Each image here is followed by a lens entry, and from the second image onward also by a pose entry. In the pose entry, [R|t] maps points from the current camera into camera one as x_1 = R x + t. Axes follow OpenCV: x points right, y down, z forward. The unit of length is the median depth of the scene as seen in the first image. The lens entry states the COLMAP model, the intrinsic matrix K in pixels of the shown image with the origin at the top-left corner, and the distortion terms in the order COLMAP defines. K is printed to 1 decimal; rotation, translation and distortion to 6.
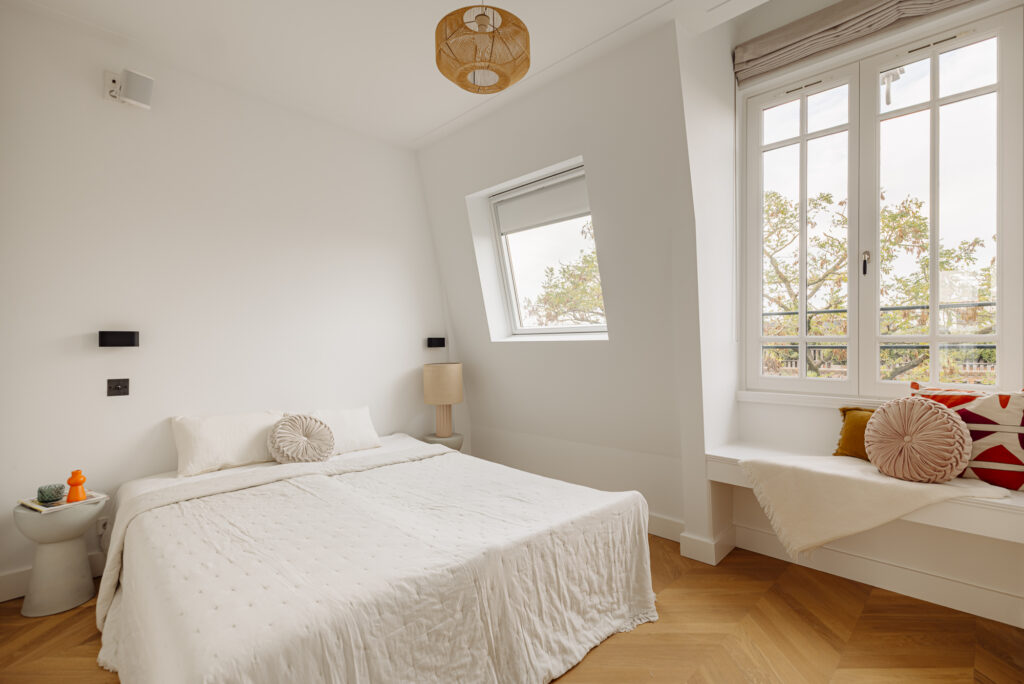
lens RADIAL K [[473.4, 0, 519.9], [0, 473.4, 346.8], [0, 0, 1]] dist [0.000379, -0.000432]
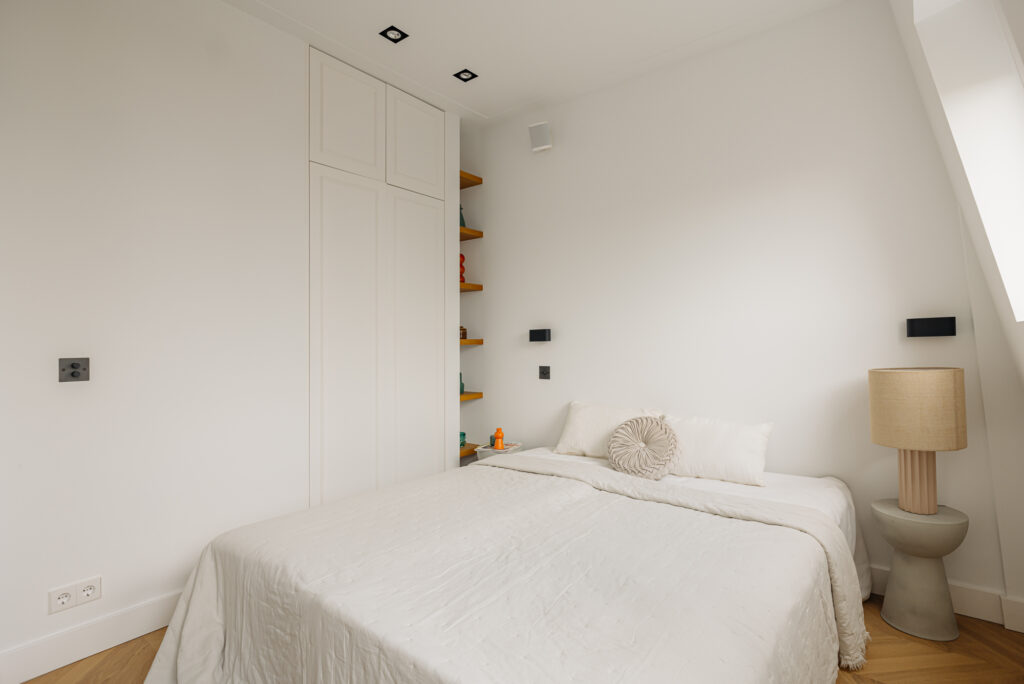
lens RADIAL K [[504.7, 0, 512.0], [0, 504.7, 350.6], [0, 0, 1]] dist [0.004395, 0.000022]
pose [[0.111502, 0.015880, -0.993637, 0.335152], [0.015368, 0.999725, 0.017702, -0.000283], [0.993645, -0.017244, 0.111227, 0.504243]]
